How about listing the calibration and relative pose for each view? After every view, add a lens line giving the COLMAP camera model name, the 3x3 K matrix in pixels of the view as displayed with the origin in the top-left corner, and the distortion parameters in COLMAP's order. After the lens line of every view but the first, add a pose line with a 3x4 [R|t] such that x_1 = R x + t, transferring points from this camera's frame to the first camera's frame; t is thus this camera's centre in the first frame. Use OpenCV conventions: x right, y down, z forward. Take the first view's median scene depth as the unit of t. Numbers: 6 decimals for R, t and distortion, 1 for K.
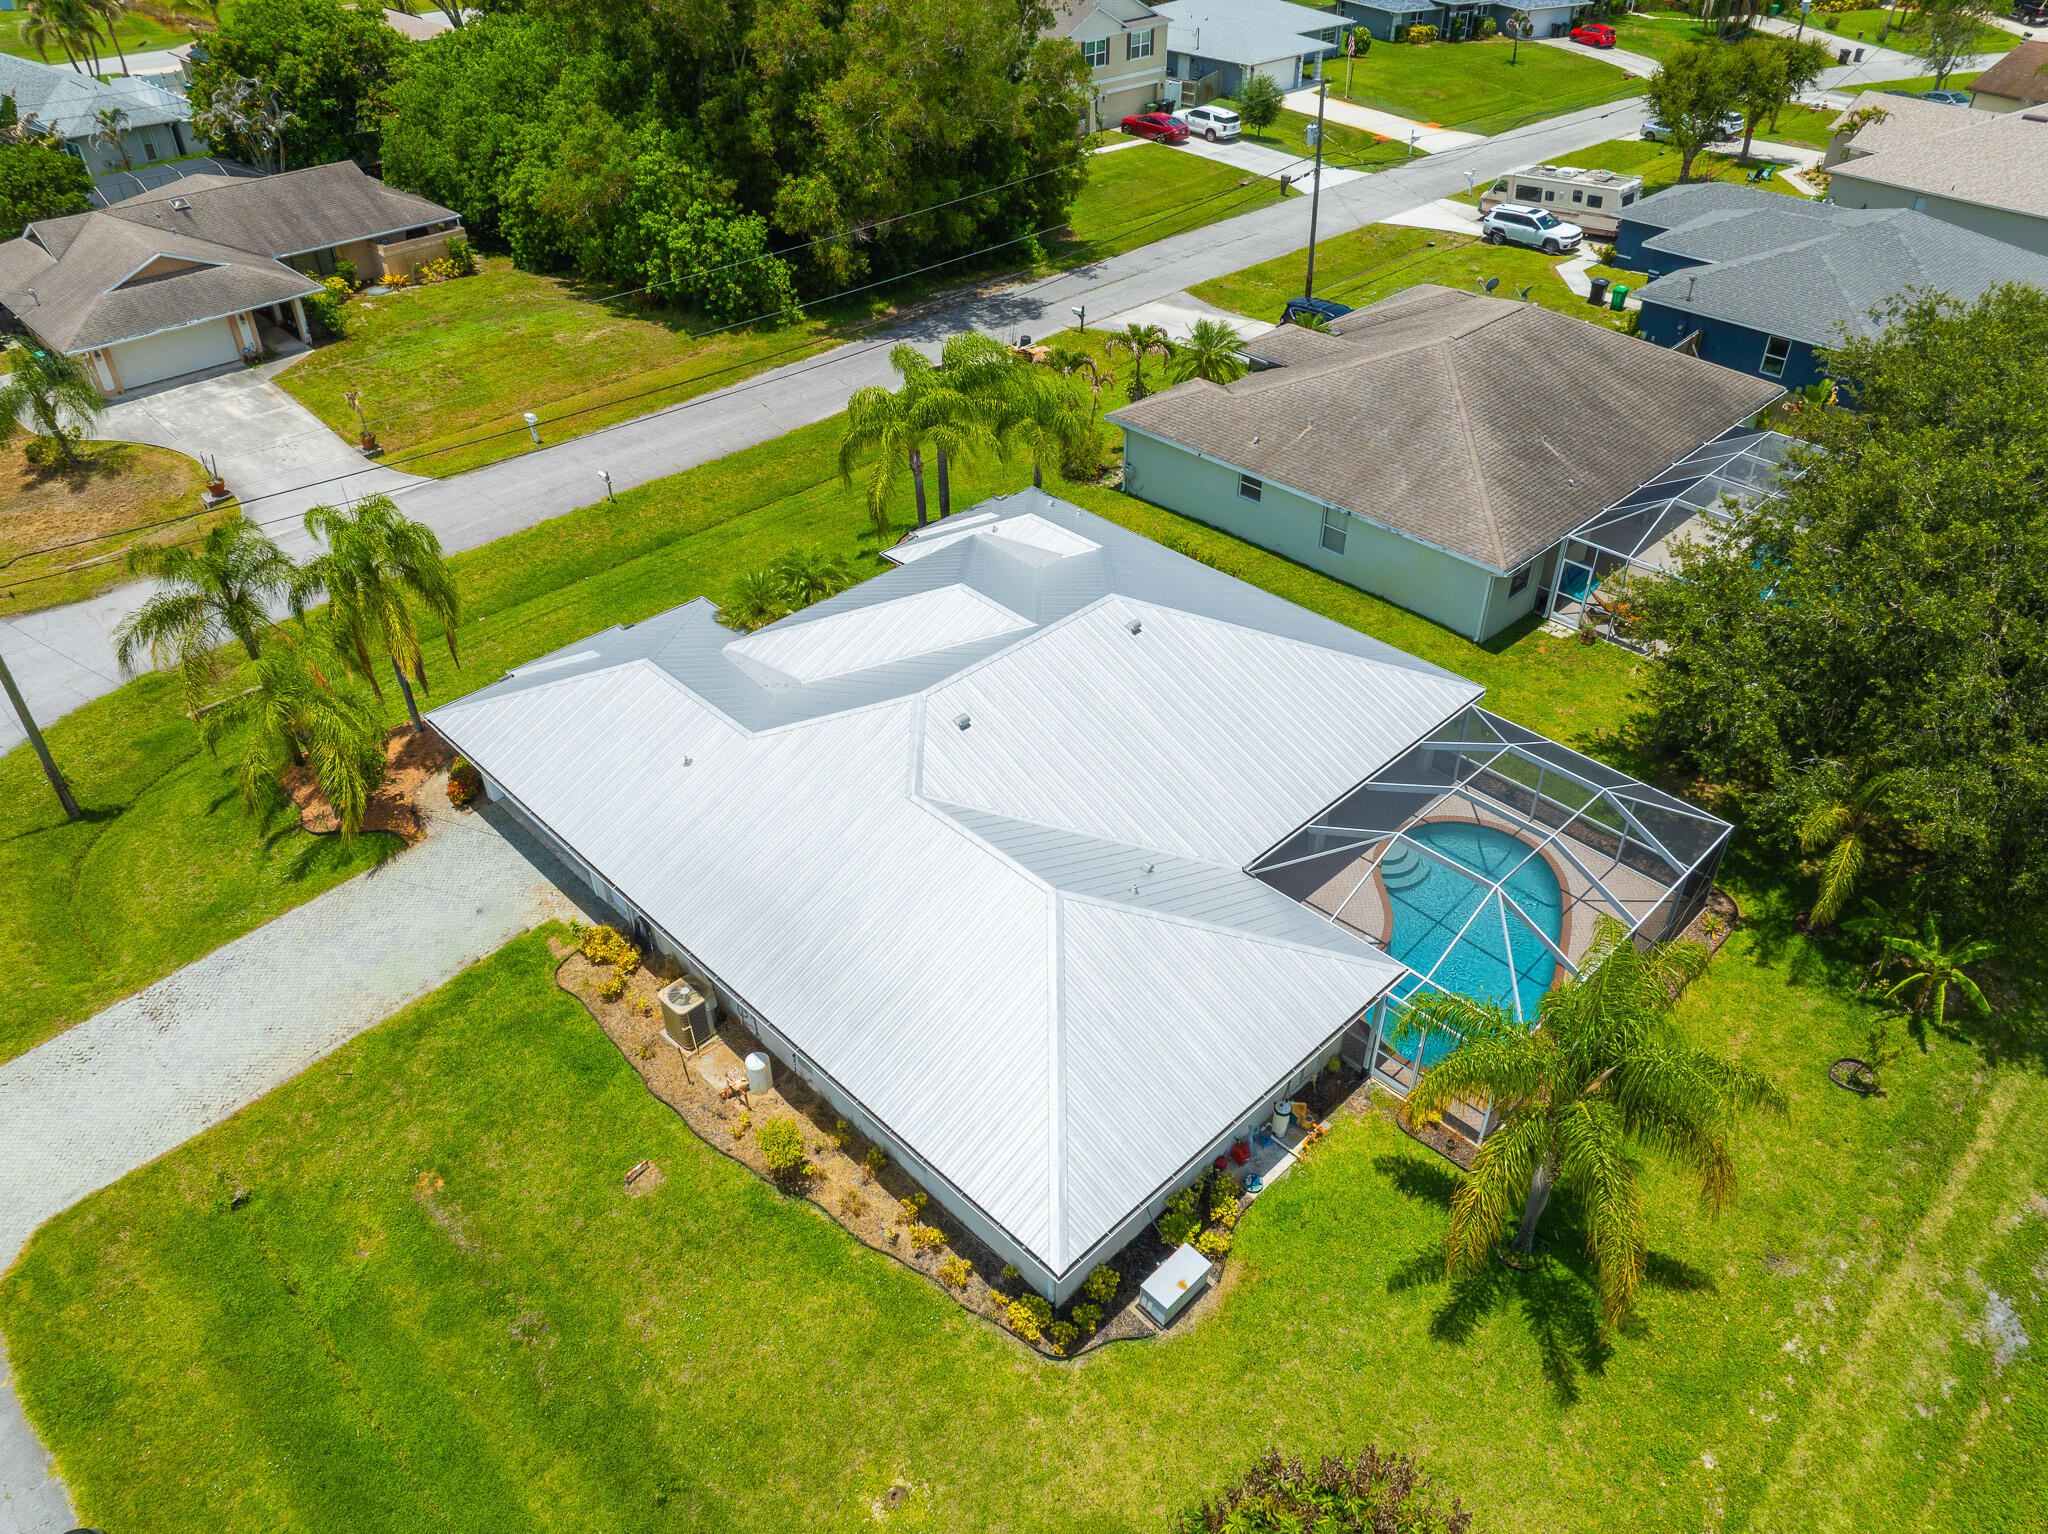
lens RADIAL K [[1437.0, 0, 1027.4], [0, 1437.0, 767.7], [0, 0, 1]] dist [-0.041145, -0.000242]
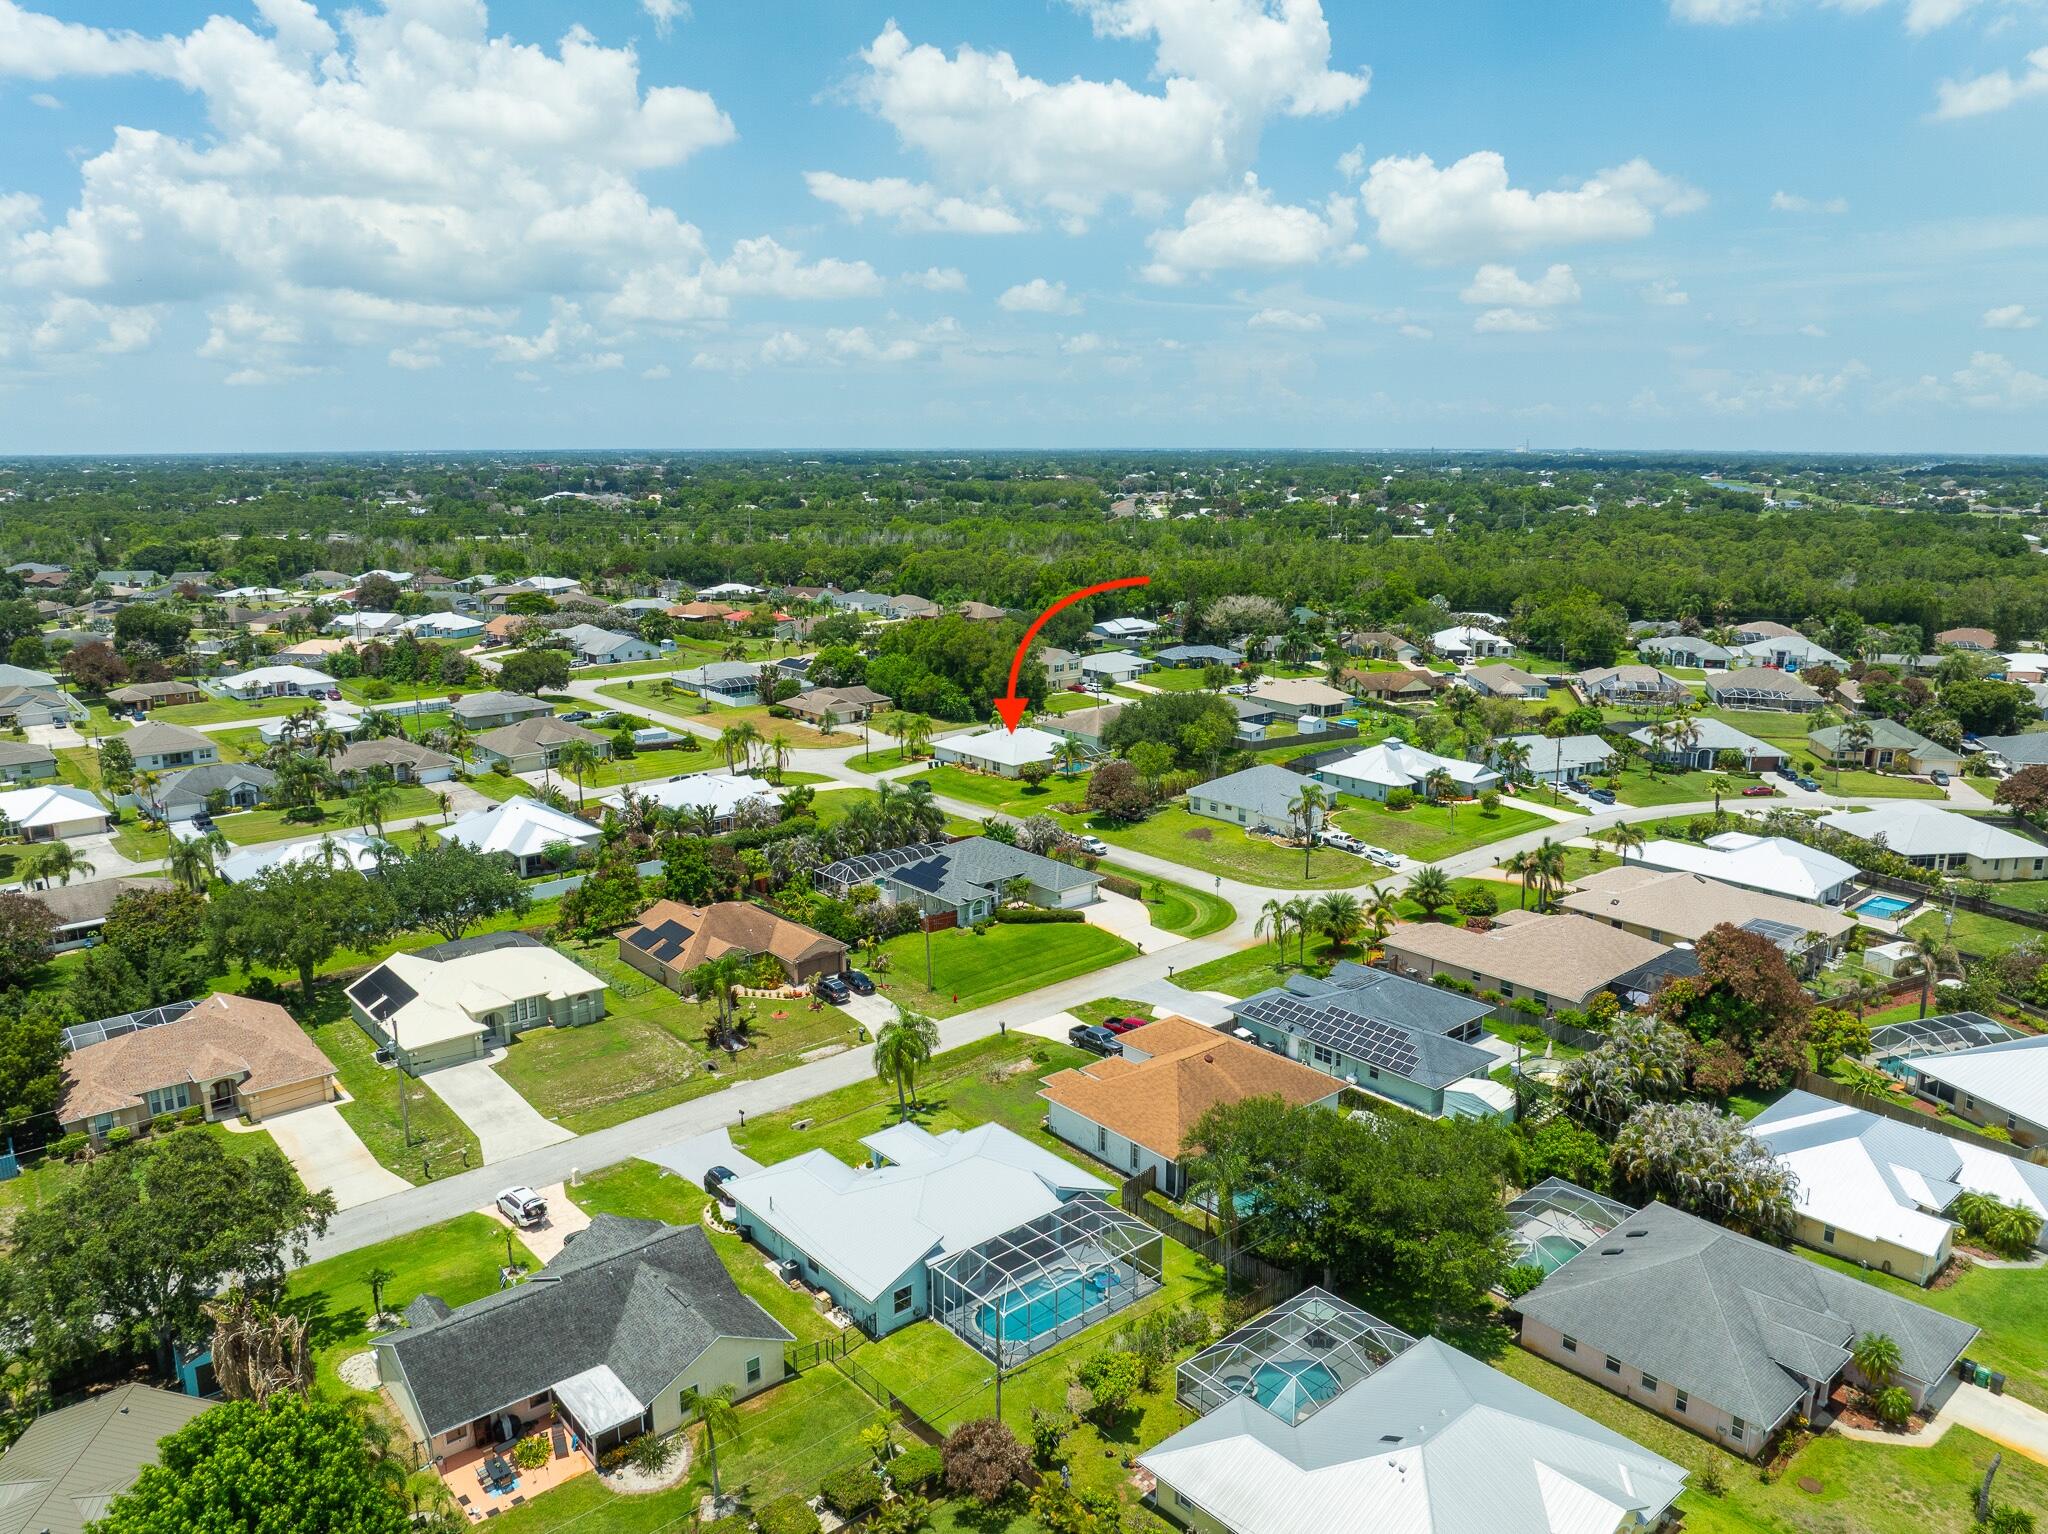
lens RADIAL K [[1437.0, 0, 1027.4], [0, 1437.0, 767.7], [0, 0, 1]] dist [-0.041145, -0.000242]
pose [[0.998422, 0.014302, -0.054297, 0.421078], [-0.035355, 0.911375, -0.410055, 2.900481], [0.043620, 0.411328, 0.910443, -5.236850]]
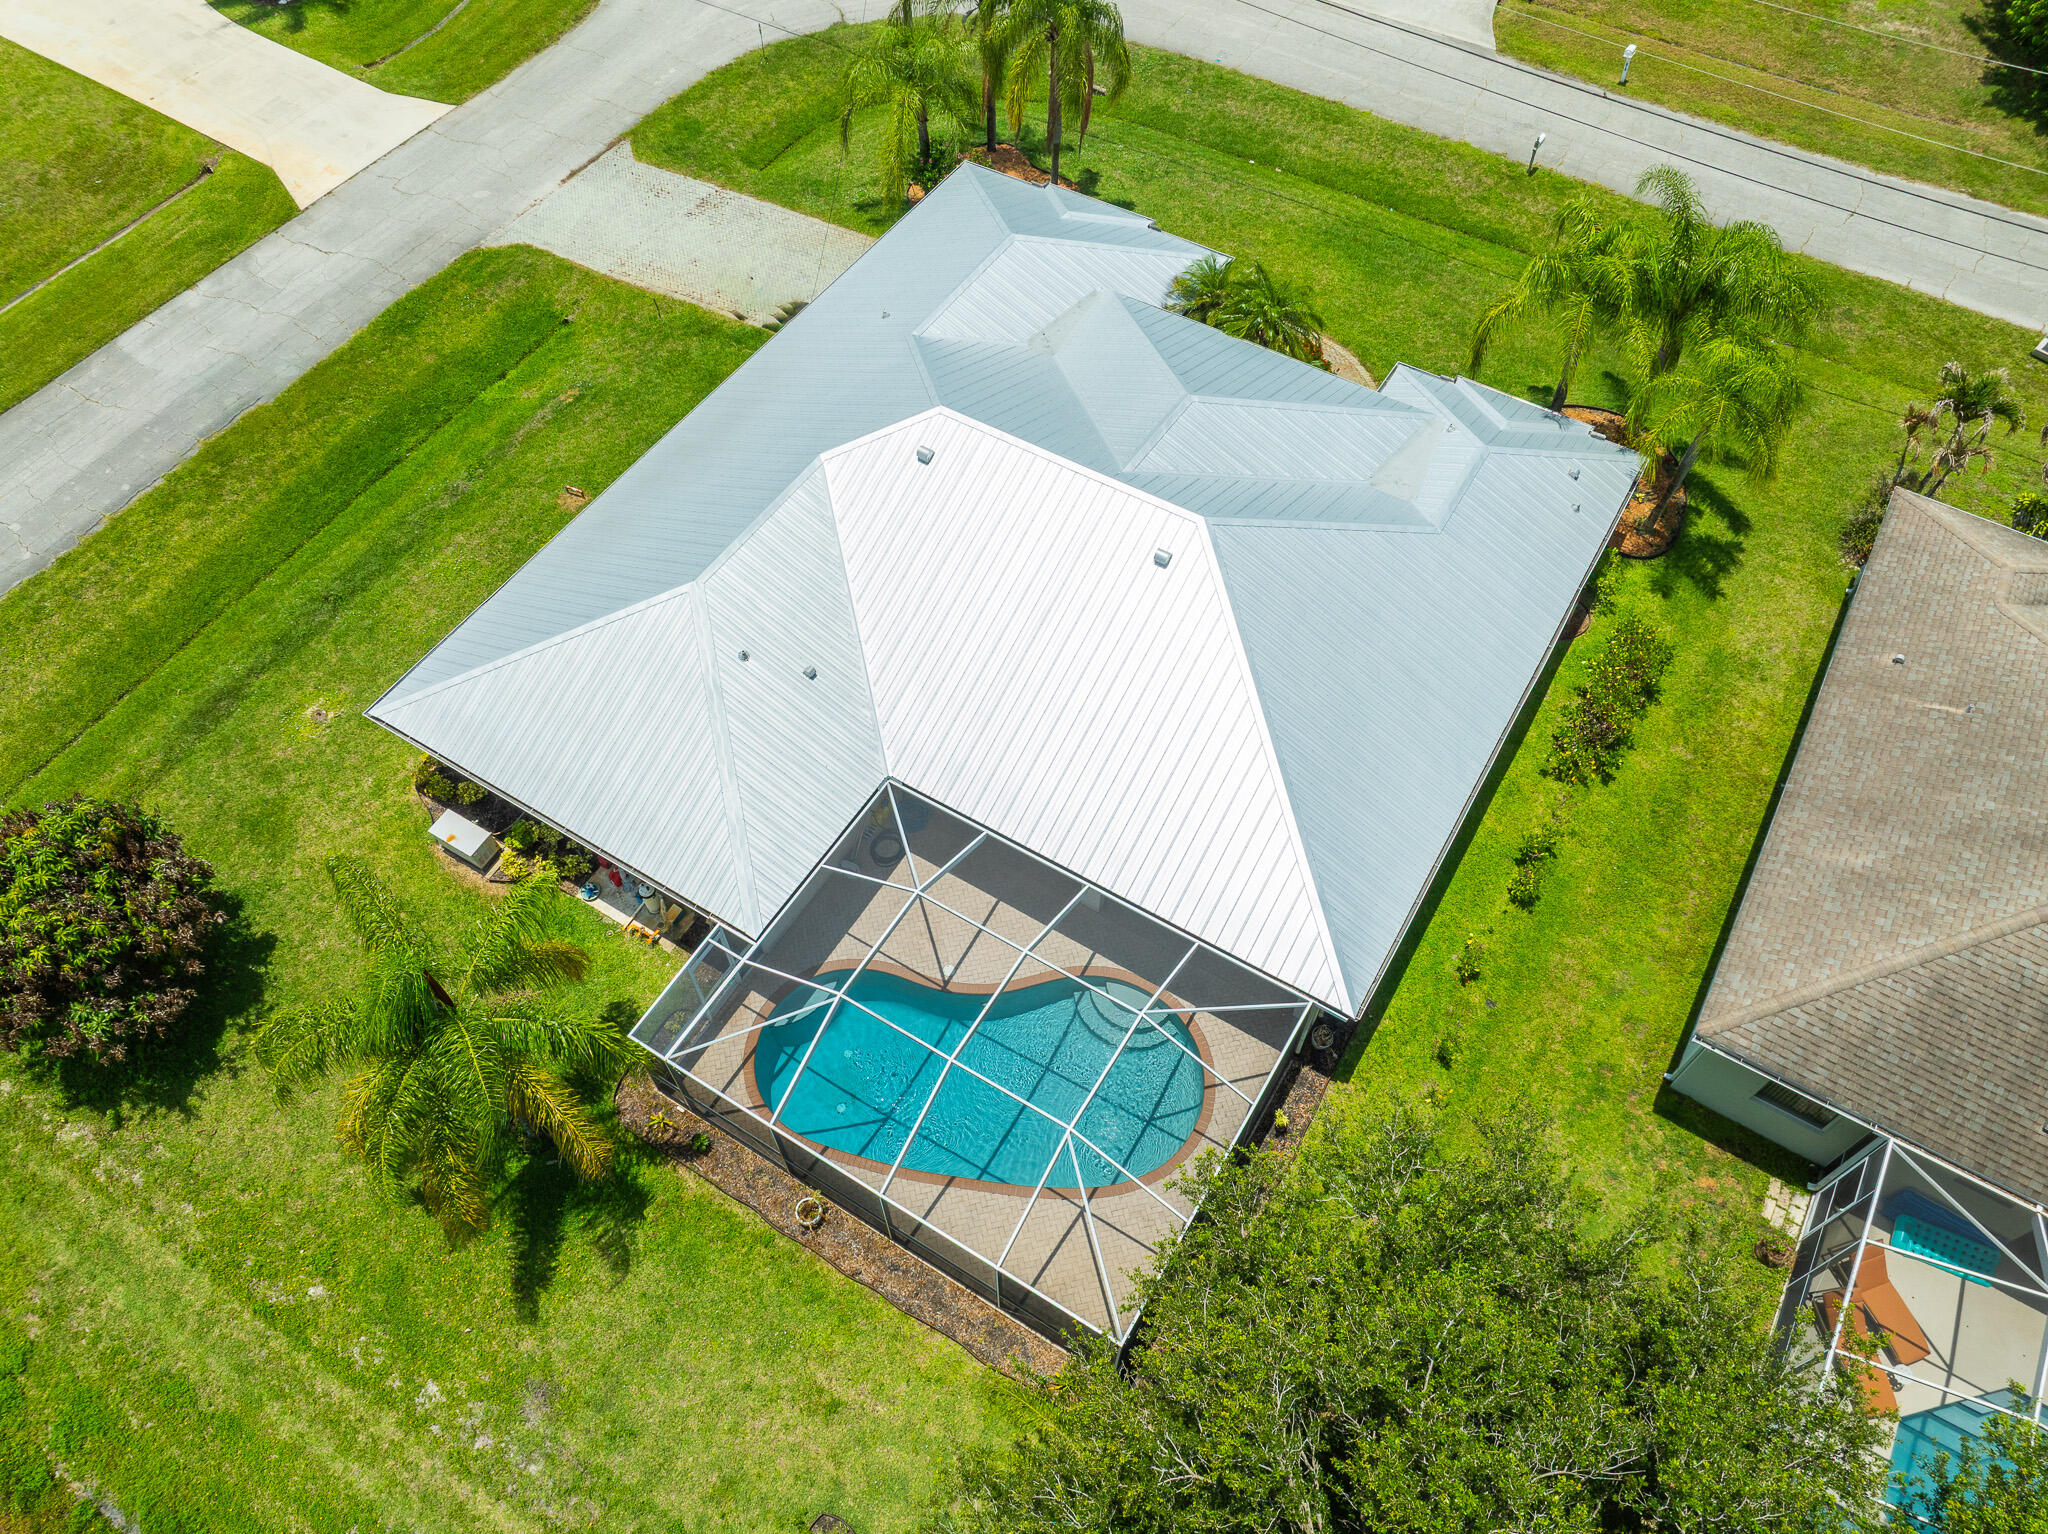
lens RADIAL K [[1437.0, 0, 1027.4], [0, 1437.0, 767.7], [0, 0, 1]] dist [-0.041145, -0.000242]
pose [[0.245371, 0.802566, -0.543765, 0.633115], [-0.581480, 0.570652, 0.579860, -0.487410], [0.775677, 0.173908, 0.606698, 0.498569]]
